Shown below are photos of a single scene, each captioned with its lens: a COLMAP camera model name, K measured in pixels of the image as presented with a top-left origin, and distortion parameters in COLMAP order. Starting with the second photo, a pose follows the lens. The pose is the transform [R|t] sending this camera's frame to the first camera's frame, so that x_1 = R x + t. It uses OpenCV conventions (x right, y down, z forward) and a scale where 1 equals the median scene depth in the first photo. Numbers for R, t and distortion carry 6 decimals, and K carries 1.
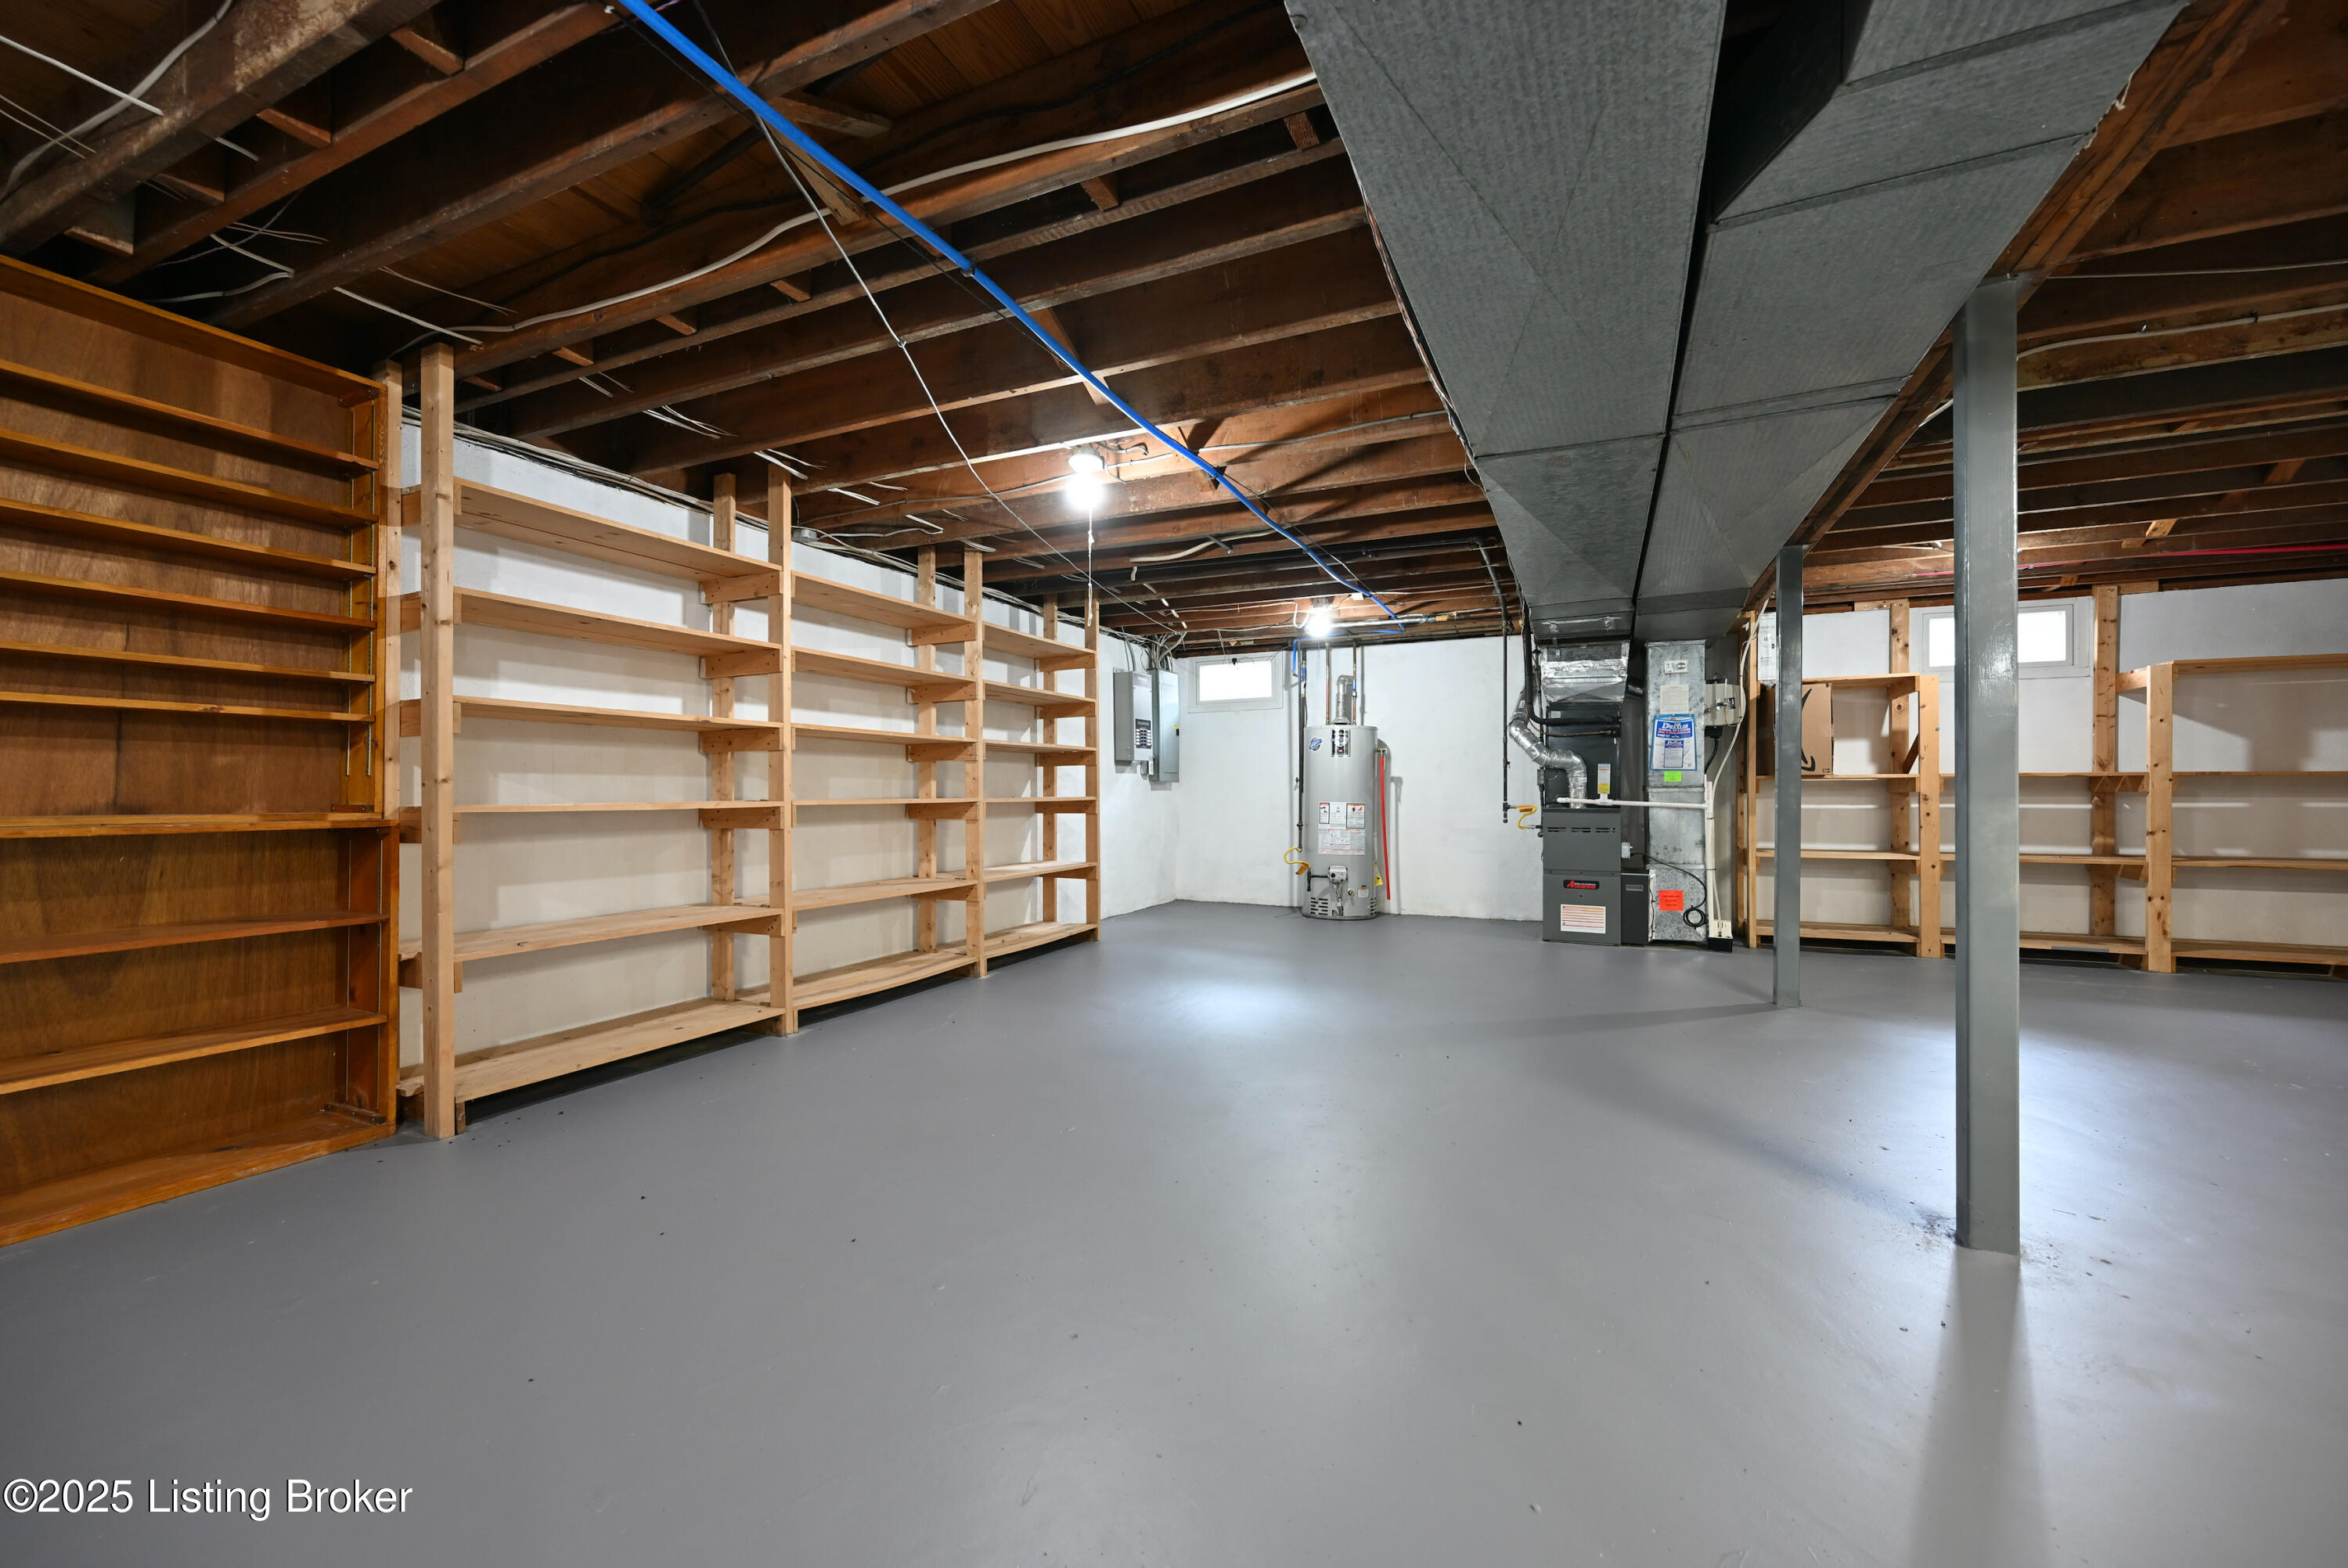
lens RADIAL K [[914.8, 0, 1171.6], [0, 914.8, 786.4], [0, 0, 1]] dist [-0.000010, -0.000114]
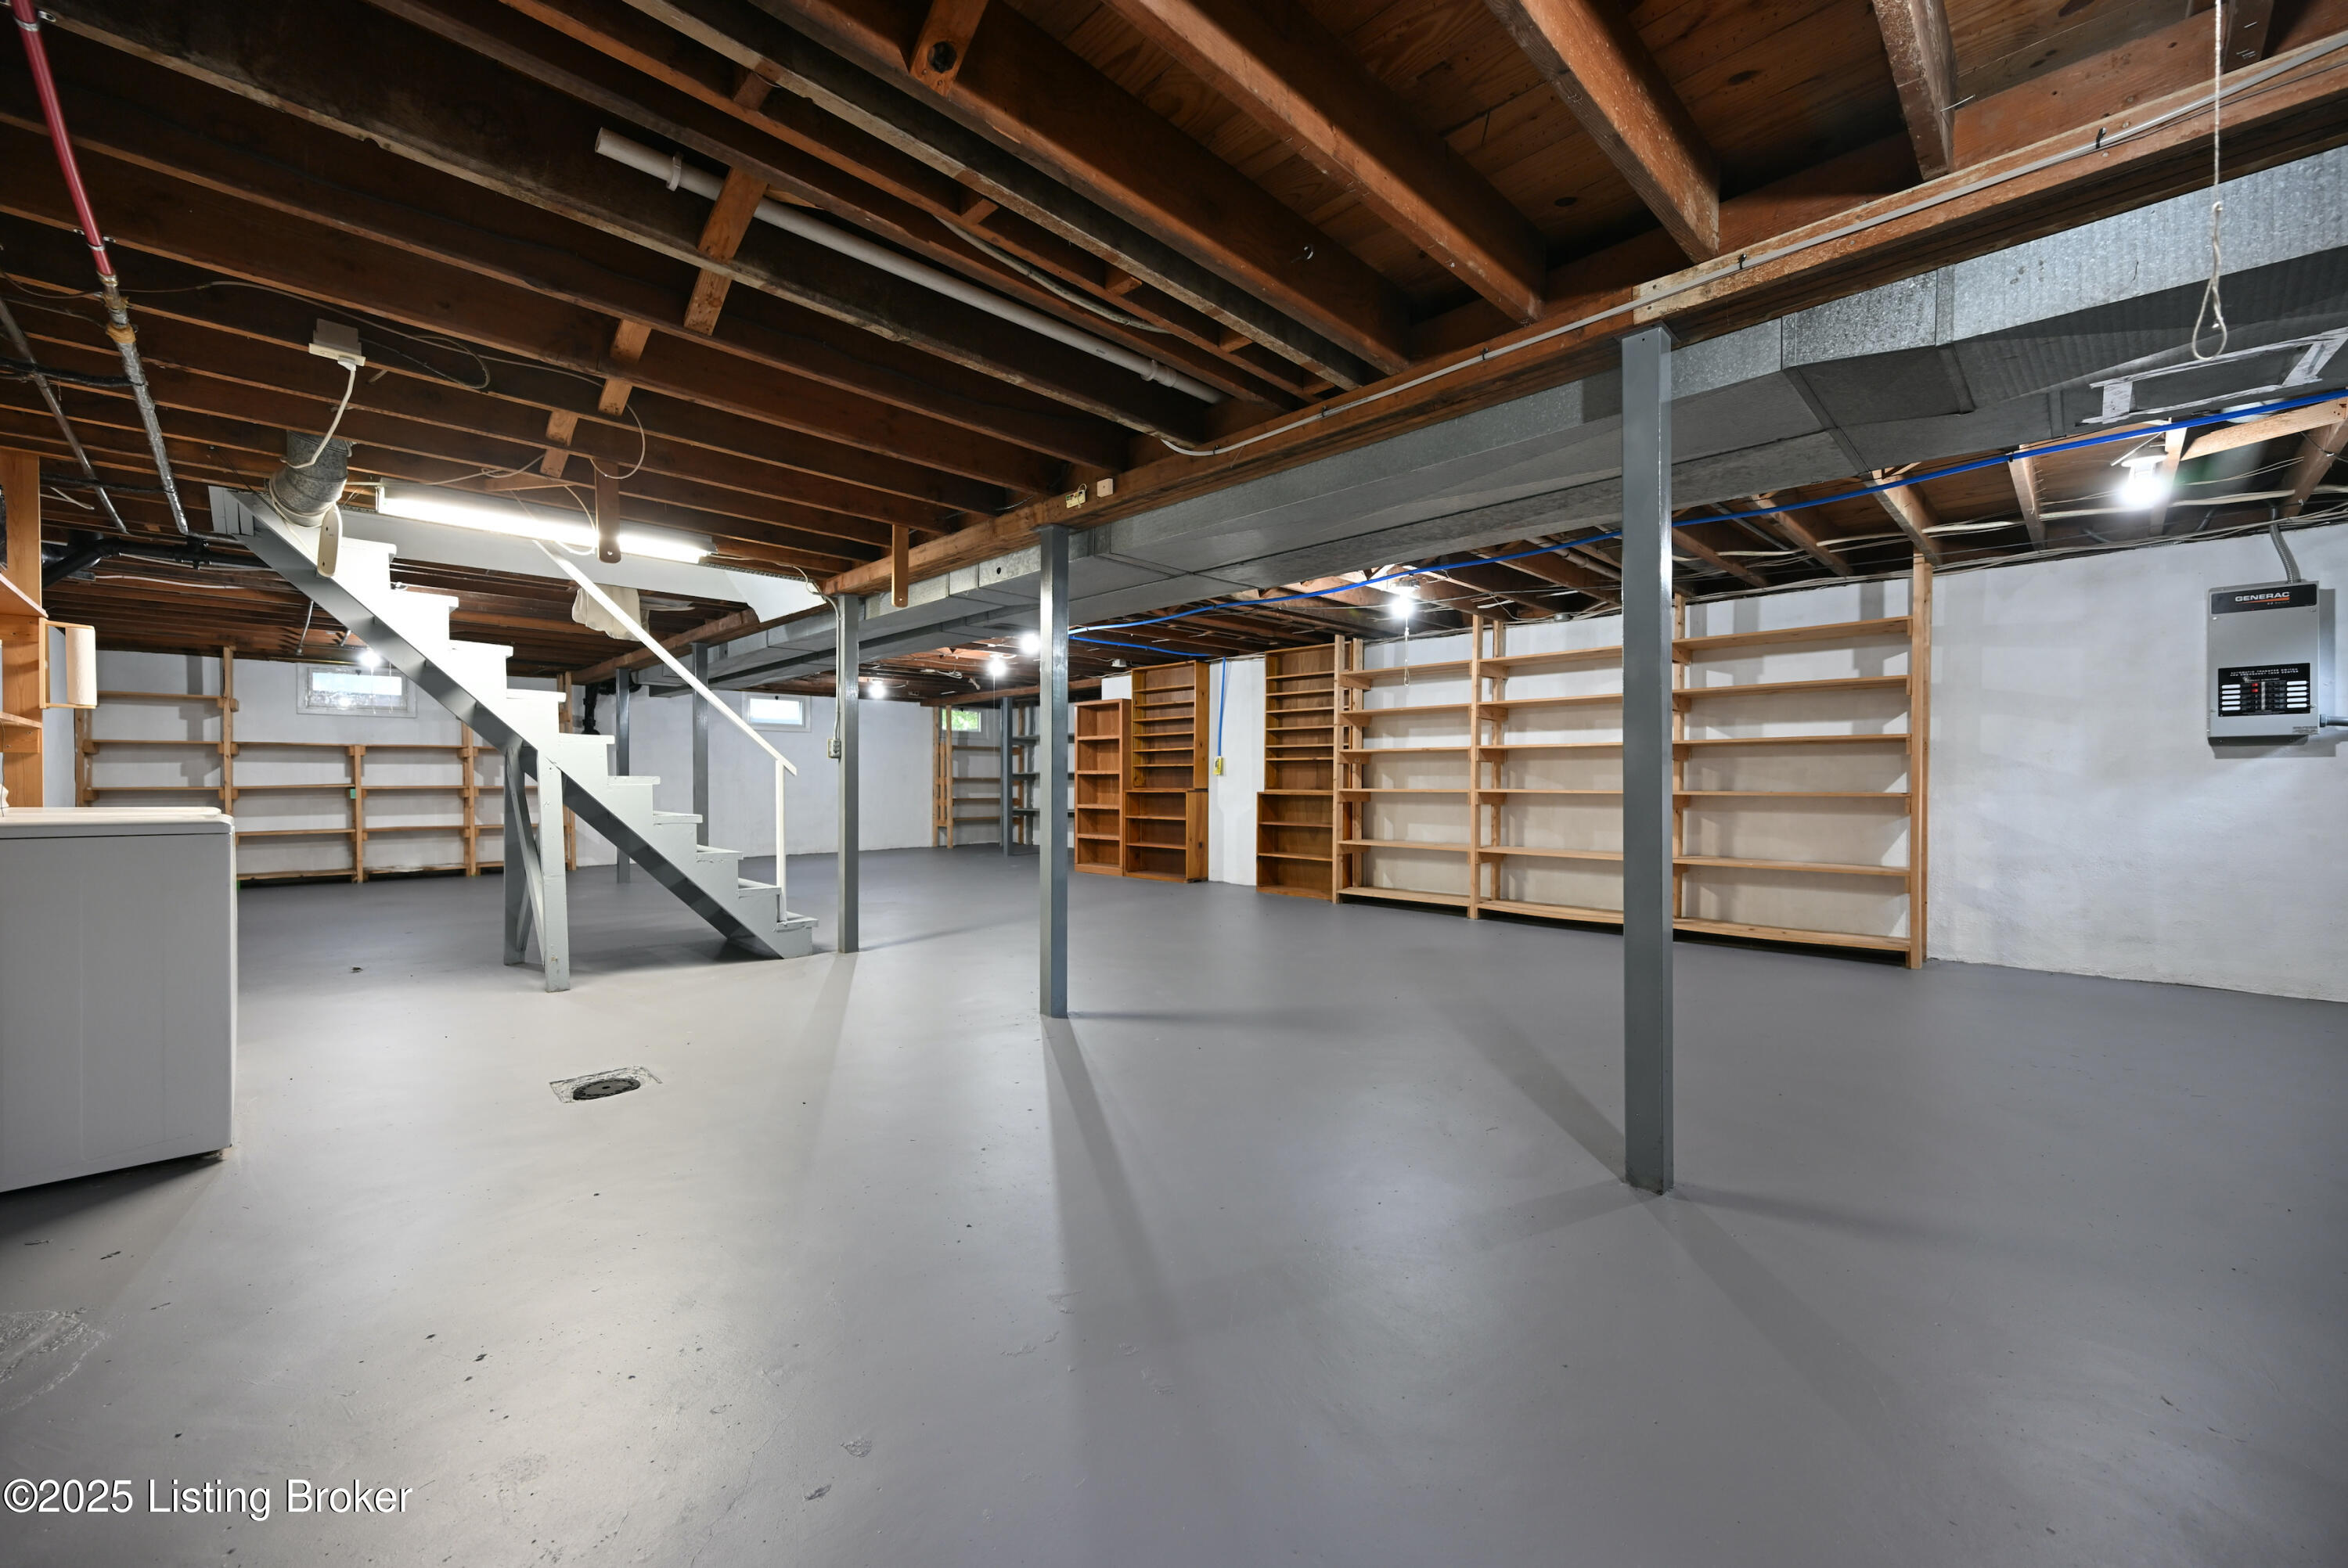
lens RADIAL K [[914.8, 0, 1171.6], [0, 914.8, 786.4], [0, 0, 1]] dist [-0.000010, -0.000114]
pose [[-0.344778, 0.011949, -0.938608, 1.001168], [0.008277, 0.999919, 0.009689, -0.009013], [0.938648, -0.004428, -0.344849, 0.719877]]
